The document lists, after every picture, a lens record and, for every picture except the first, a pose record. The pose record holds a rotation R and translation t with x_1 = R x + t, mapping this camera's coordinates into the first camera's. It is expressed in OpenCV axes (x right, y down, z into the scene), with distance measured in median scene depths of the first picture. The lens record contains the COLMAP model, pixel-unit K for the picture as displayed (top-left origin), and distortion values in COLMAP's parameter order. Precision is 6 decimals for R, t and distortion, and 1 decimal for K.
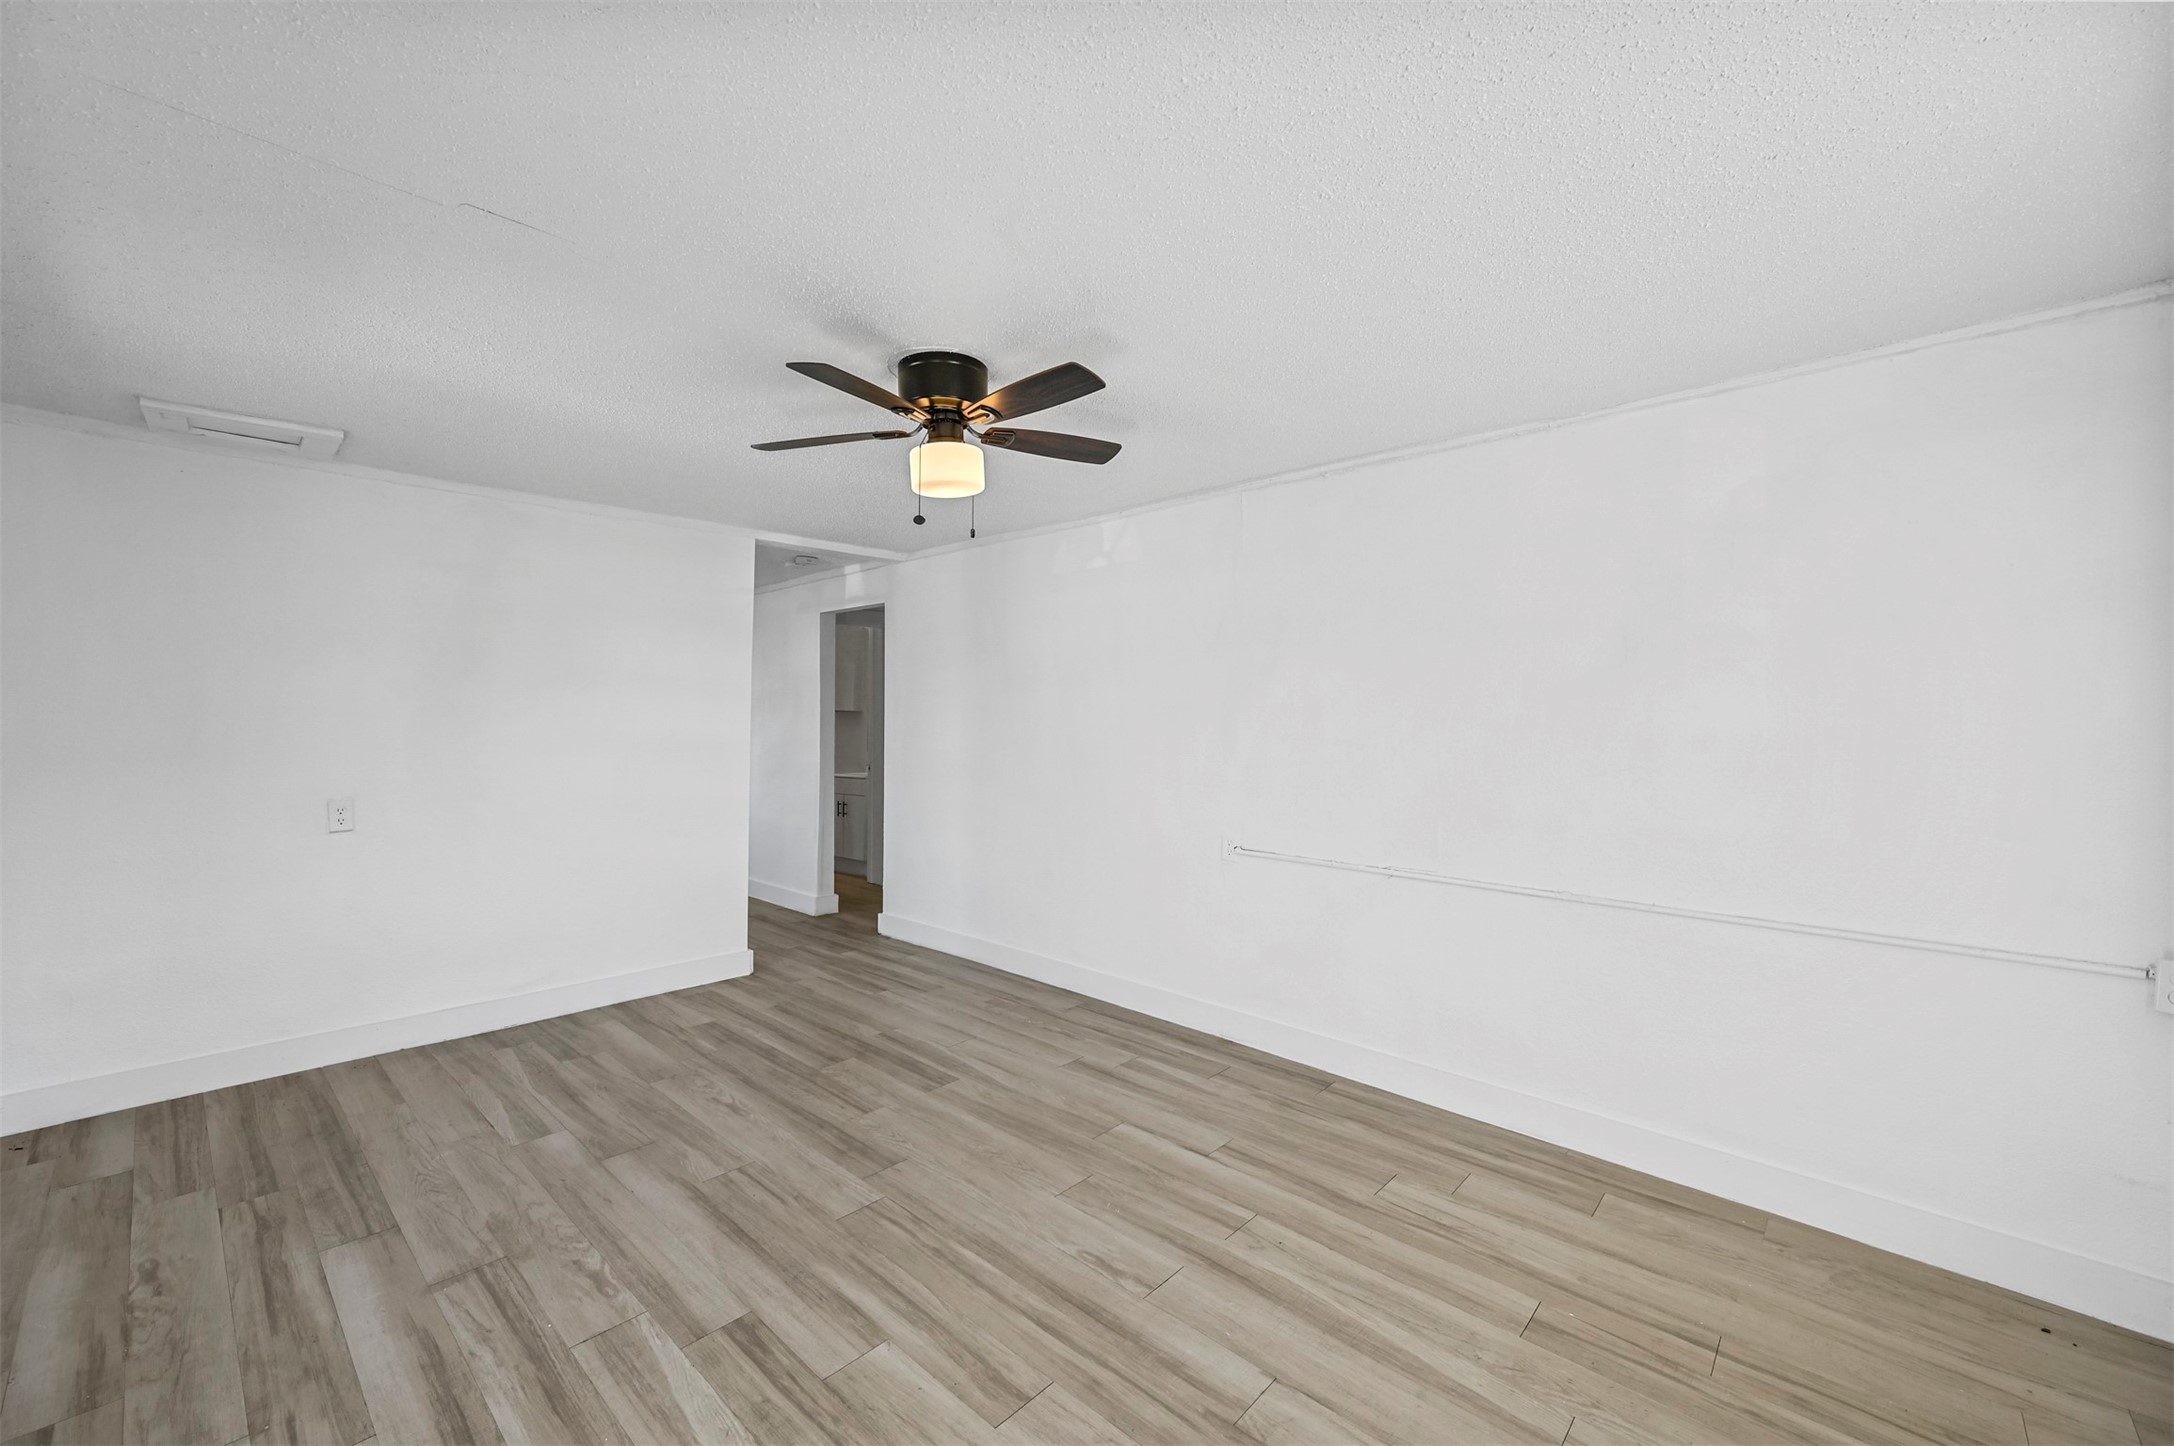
lens RADIAL K [[860.2, 0, 1094.5], [0, 860.2, 718.1], [0, 0, 1]] dist [-0.001482, 0.001040]
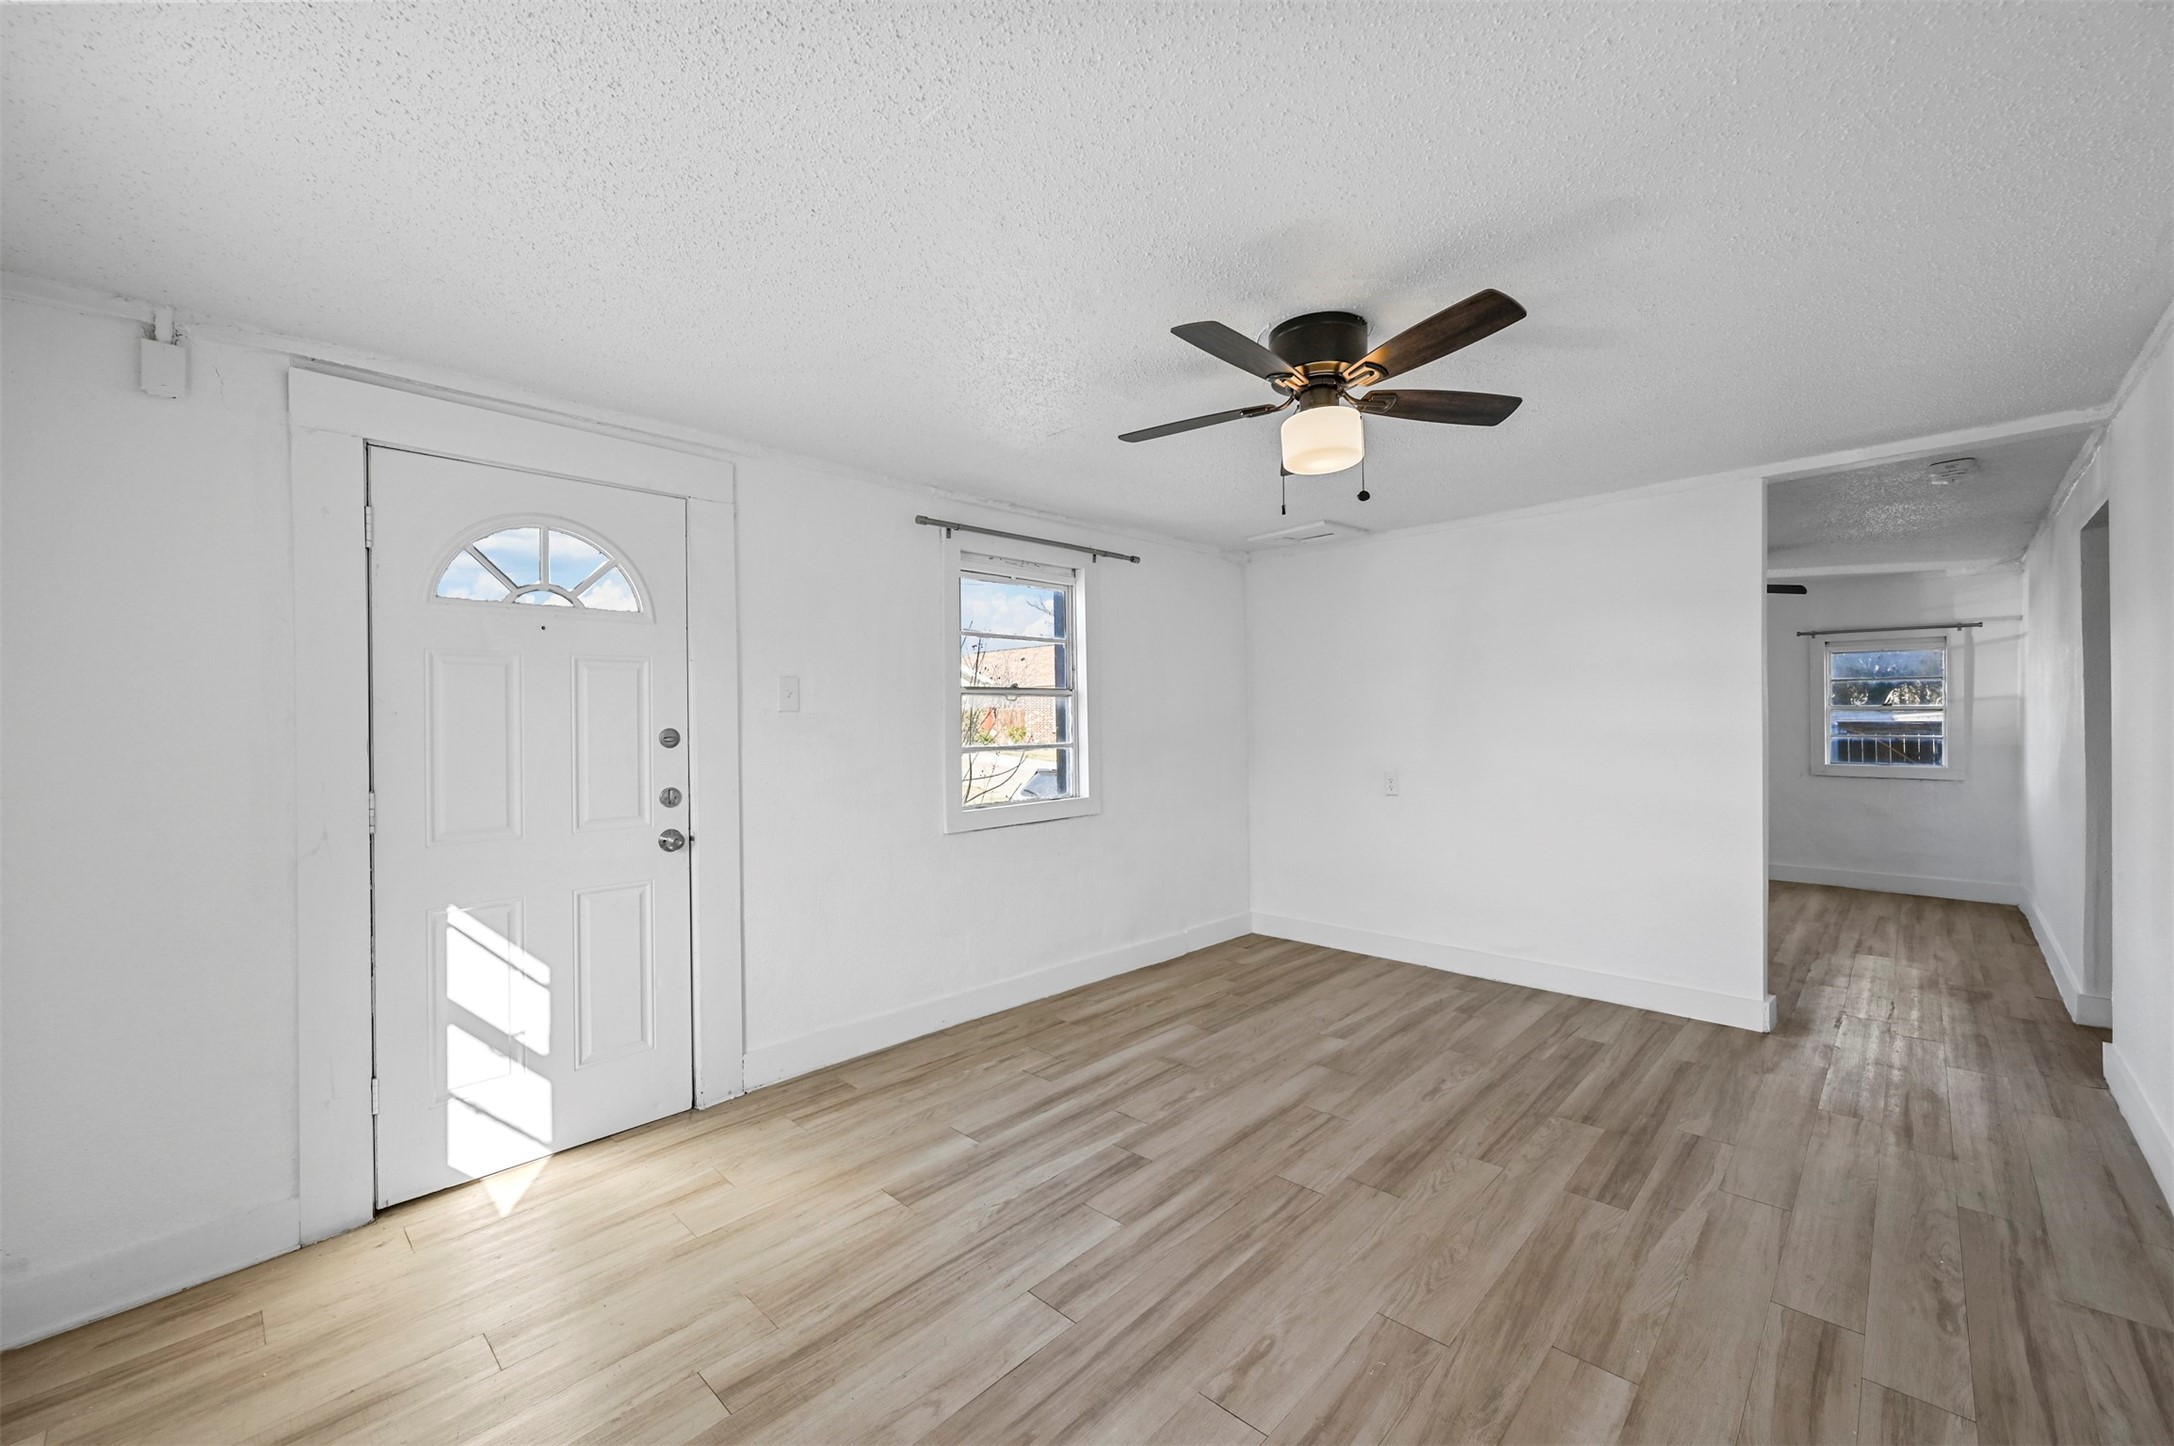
lens RADIAL K [[860.2, 0, 1094.9], [0, 860.2, 724.8], [0, 0, 1]] dist [-0.001482, 0.001040]
pose [[-0.021151, 0.000925, -0.999776, 0.744576], [0.016888, 0.999857, 0.000568, 0.009695], [0.999634, -0.016872, -0.021163, 0.758495]]
